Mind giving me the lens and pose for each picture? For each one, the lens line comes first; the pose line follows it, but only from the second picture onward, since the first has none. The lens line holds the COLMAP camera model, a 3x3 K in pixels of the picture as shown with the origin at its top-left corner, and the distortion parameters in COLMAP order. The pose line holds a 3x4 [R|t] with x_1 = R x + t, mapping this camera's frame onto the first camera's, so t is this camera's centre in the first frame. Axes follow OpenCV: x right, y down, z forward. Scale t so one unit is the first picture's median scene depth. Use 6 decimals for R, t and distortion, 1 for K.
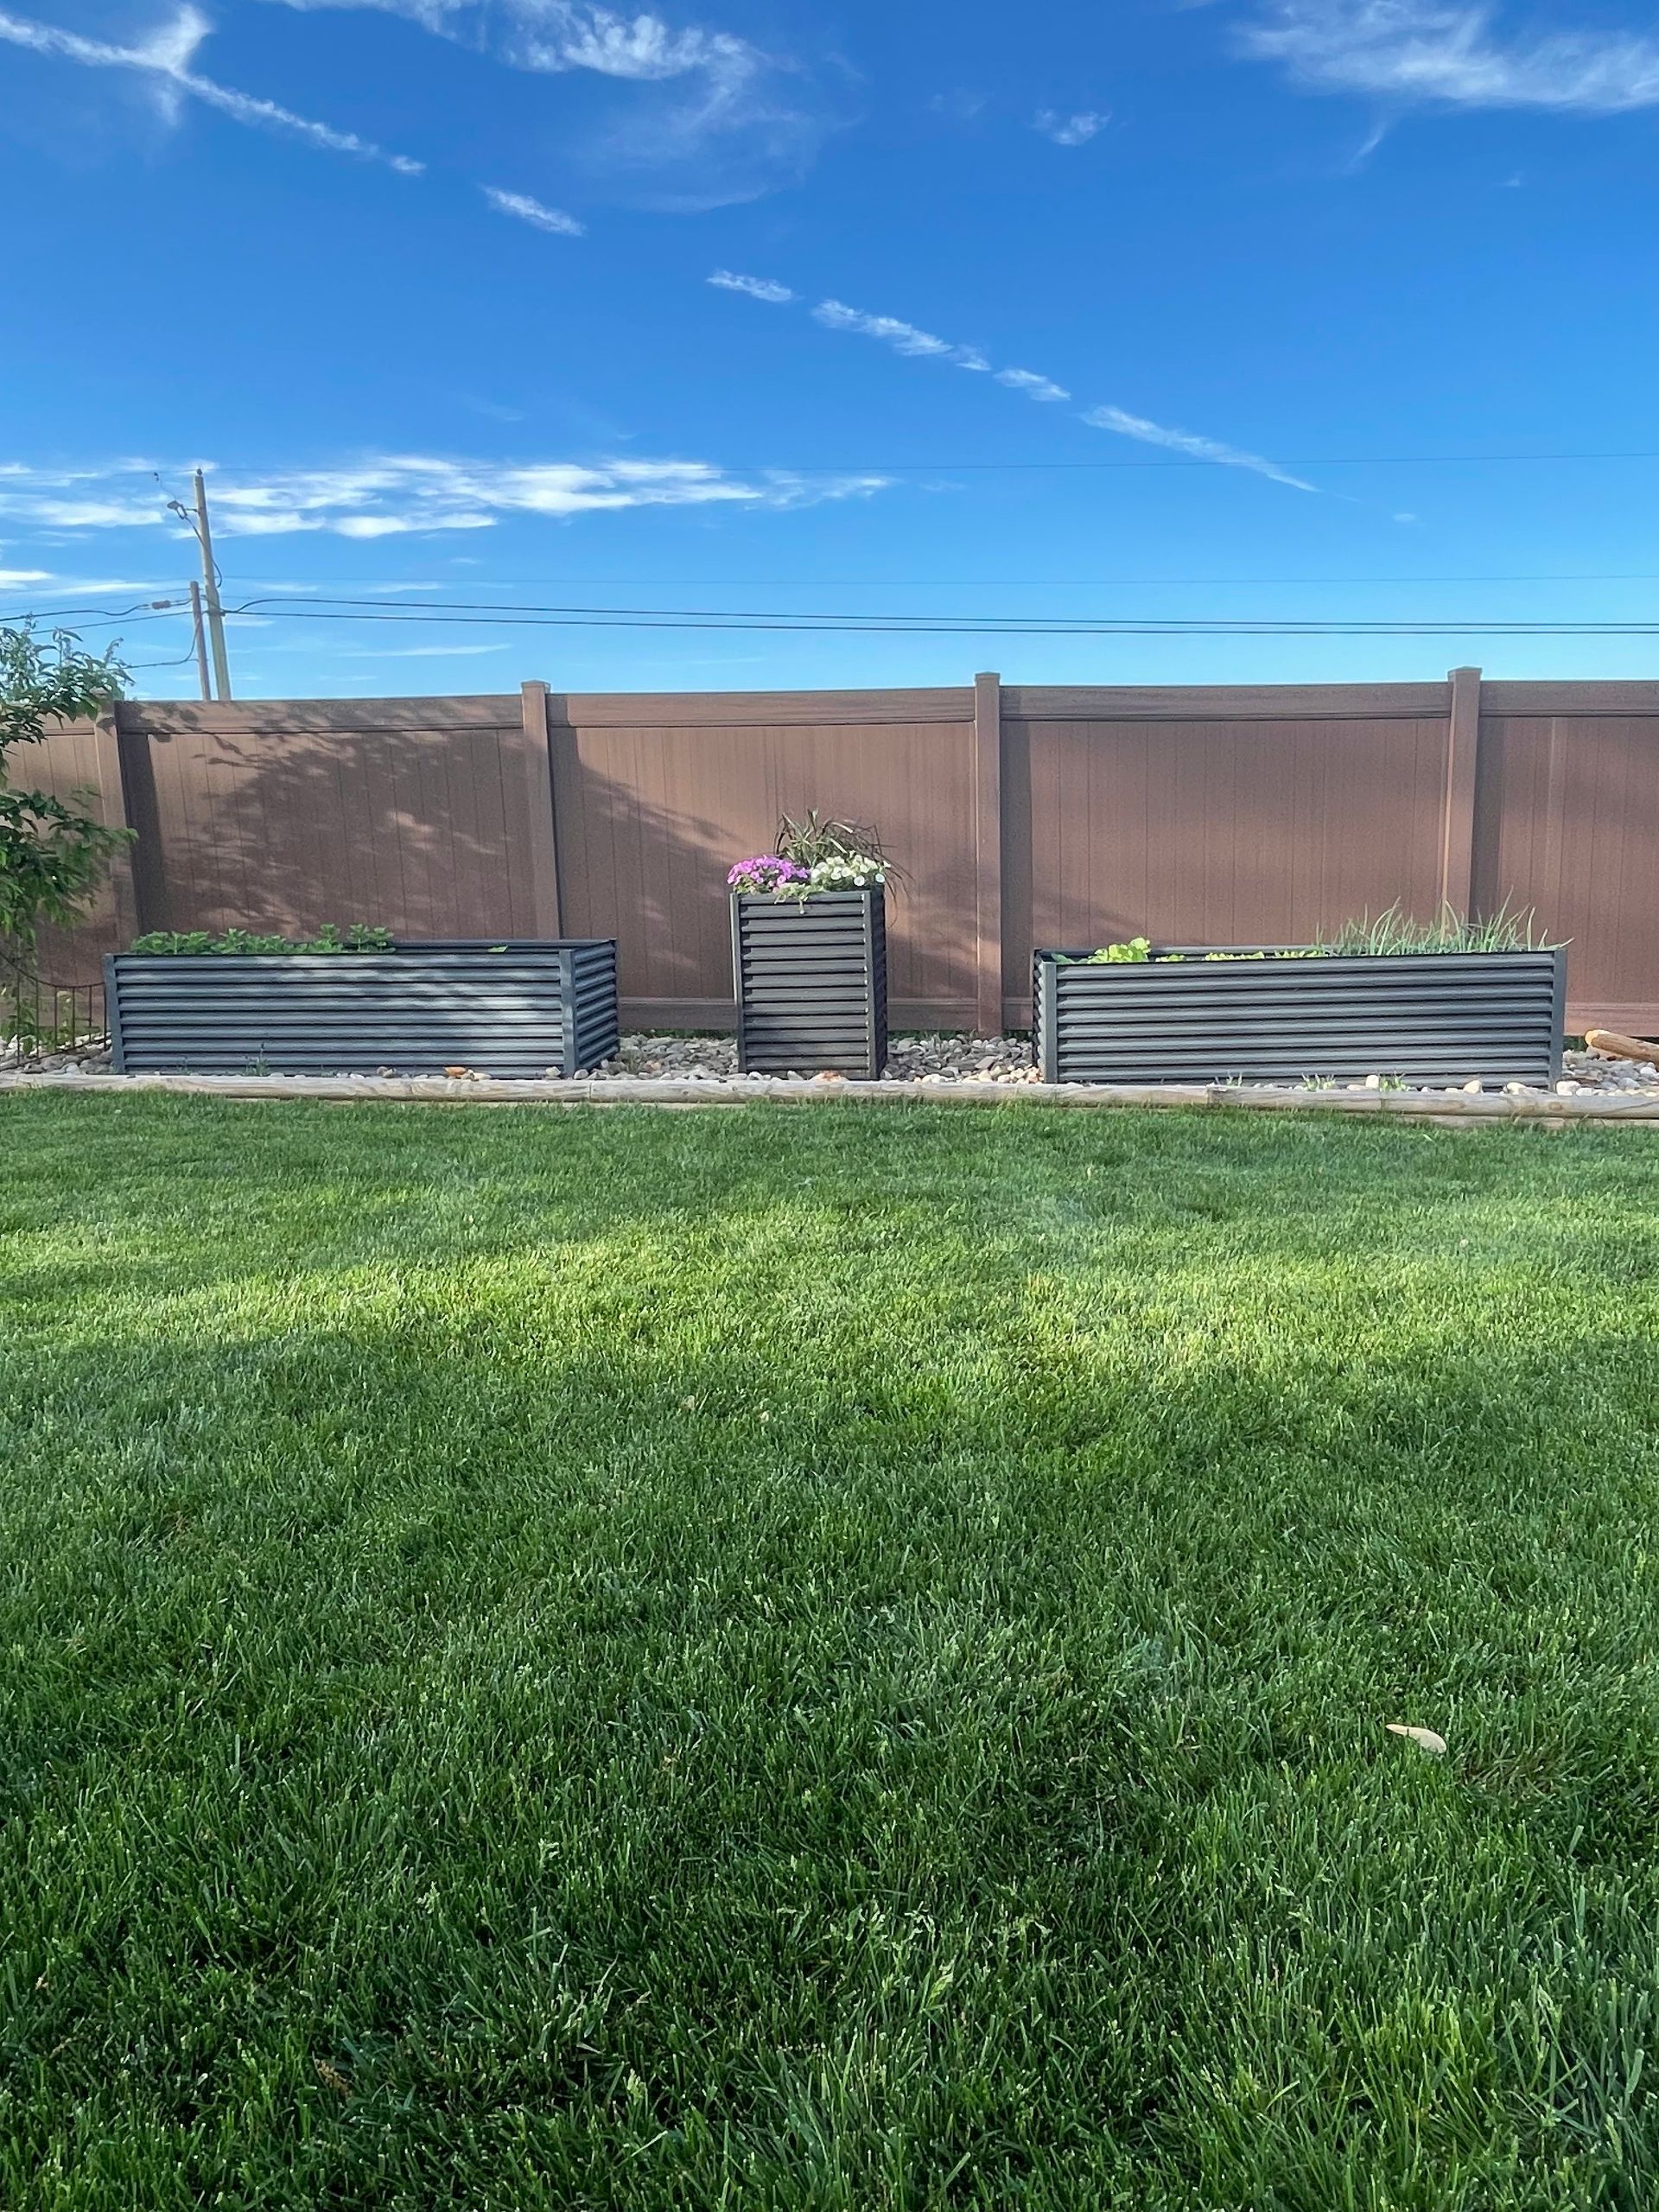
lens RADIAL K [[1363.0, 0, 814.8], [0, 1363.0, 1083.5], [0, 0, 1]] dist [0.009667, 0.000430]
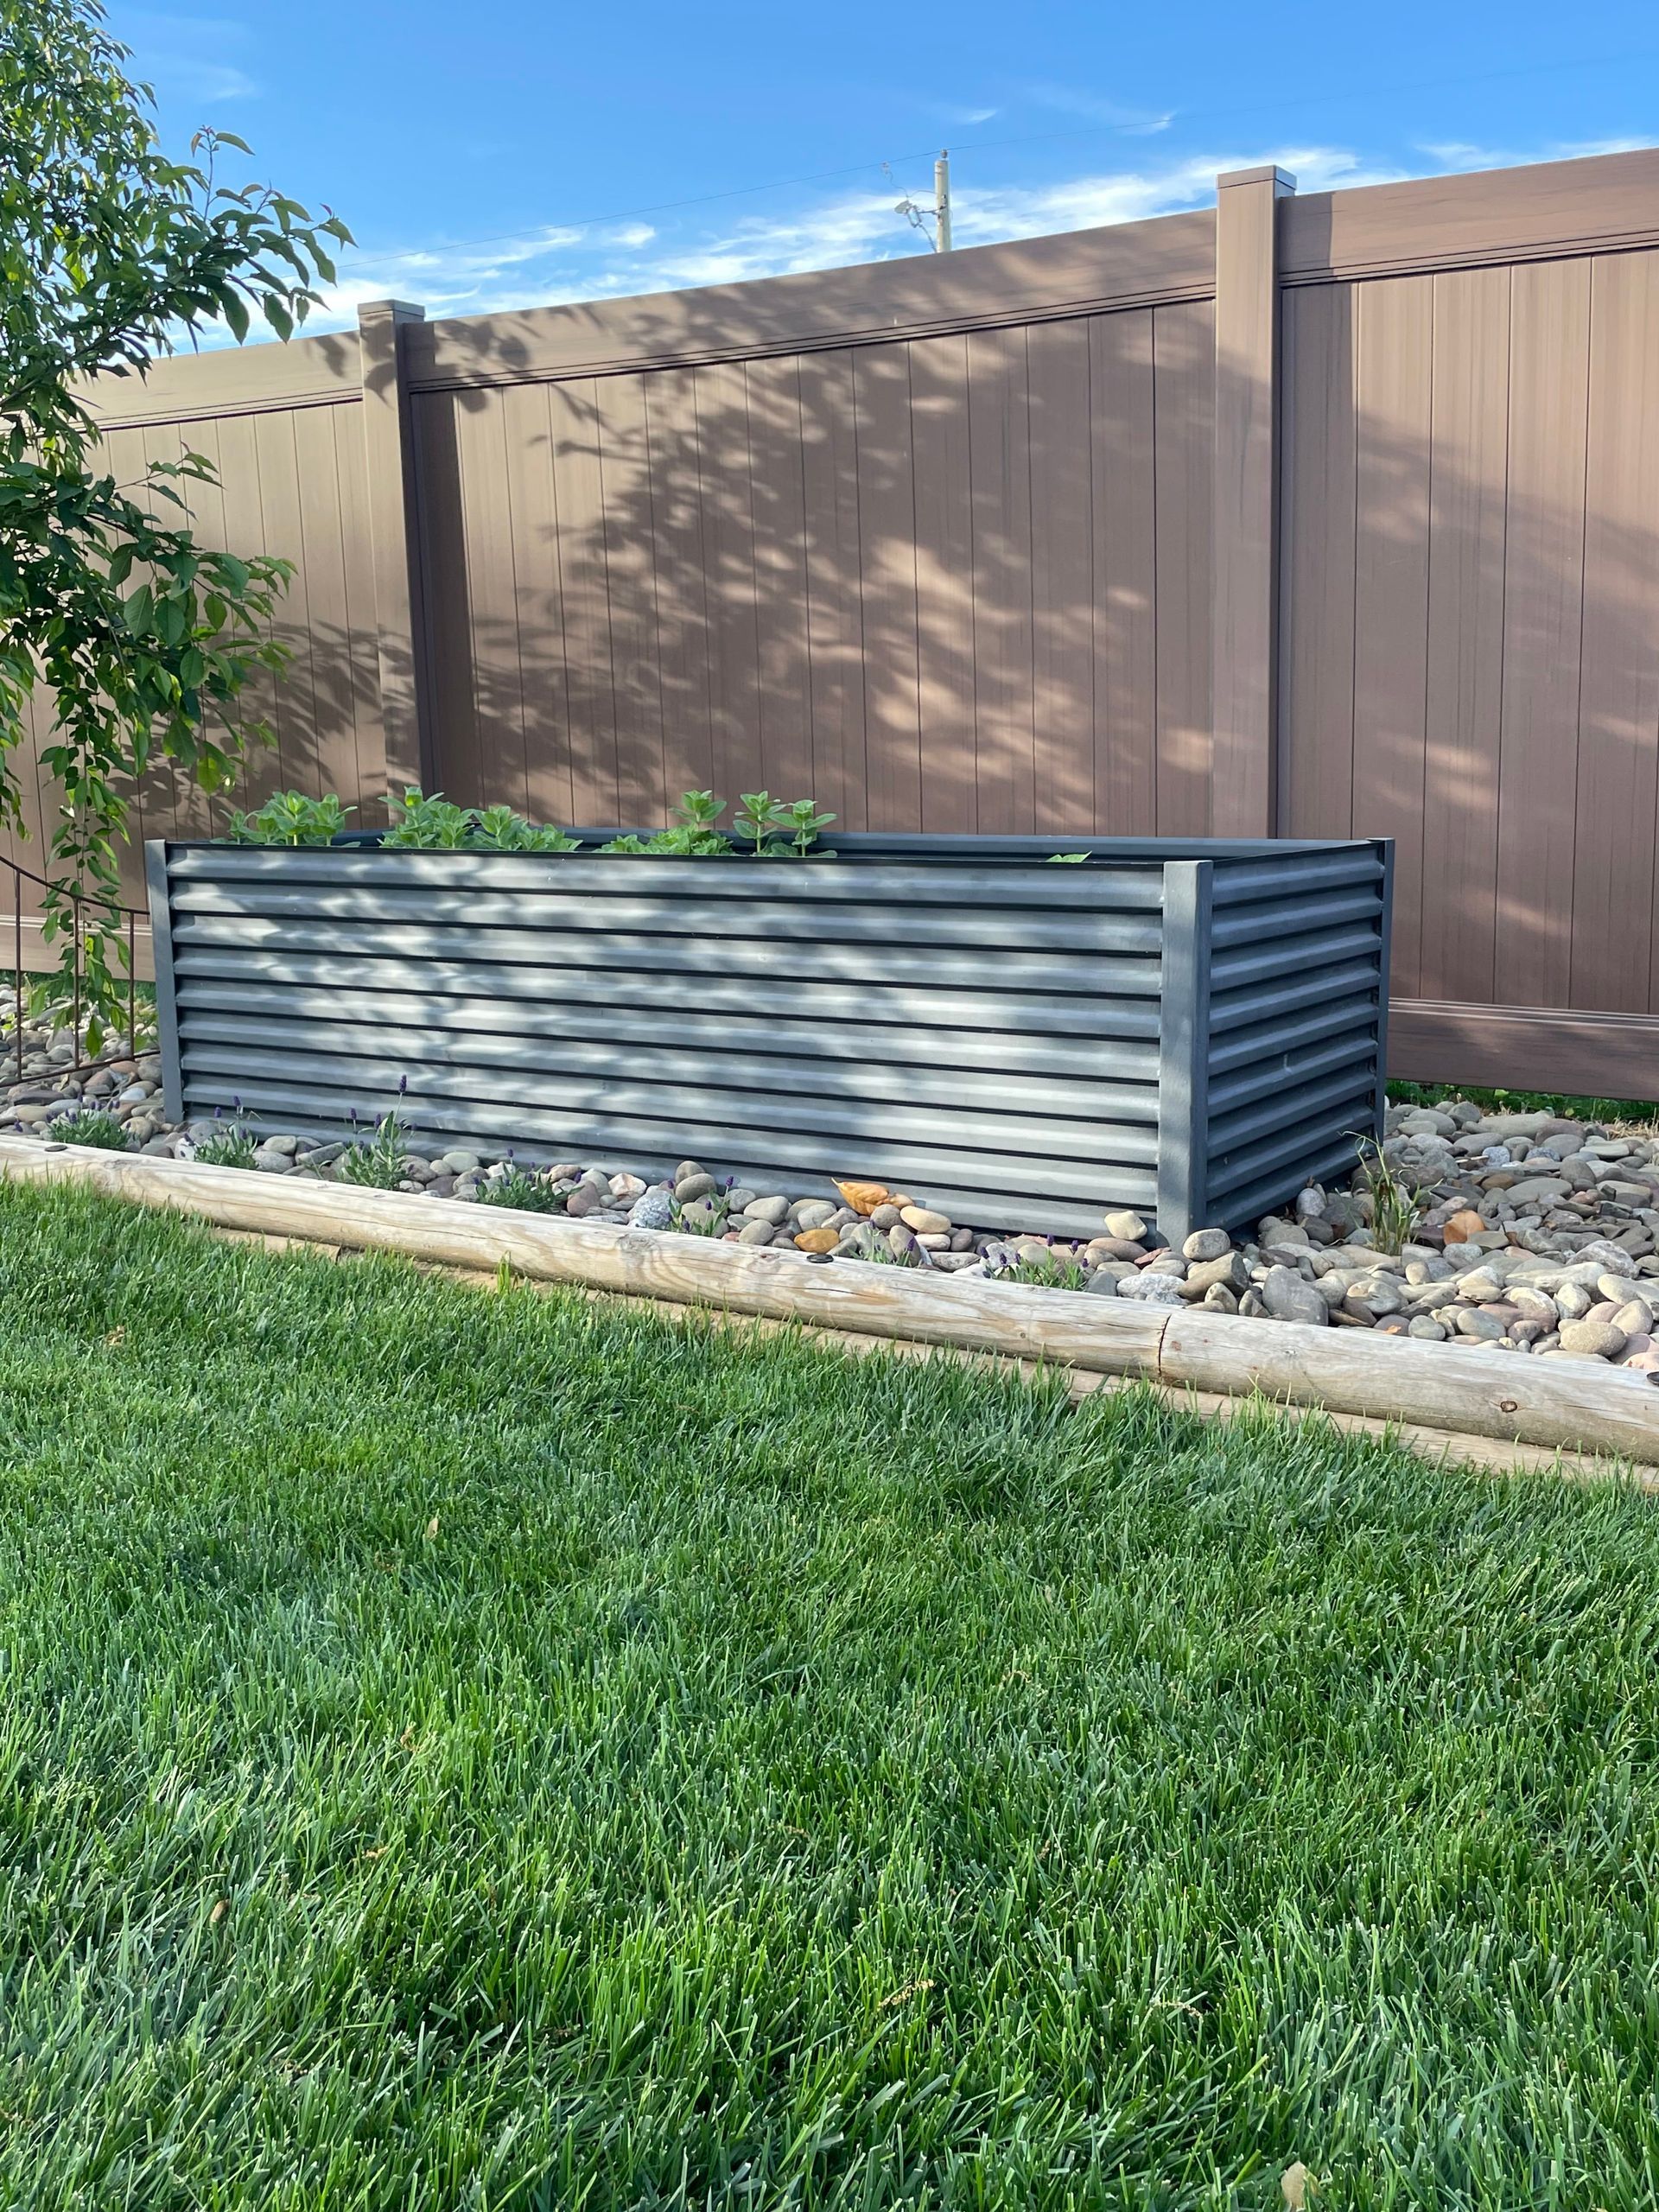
lens RADIAL K [[2115.1, 0, 796.4], [0, 2115.1, 1039.0], [0, 0, 1]] dist [0.106859, 0.002513]
pose [[0.887490, 0.064668, -0.456267, -0.025321], [-0.077162, 0.996980, -0.008785, -0.037472], [0.454321, 0.043003, 0.889800, 0.434055]]
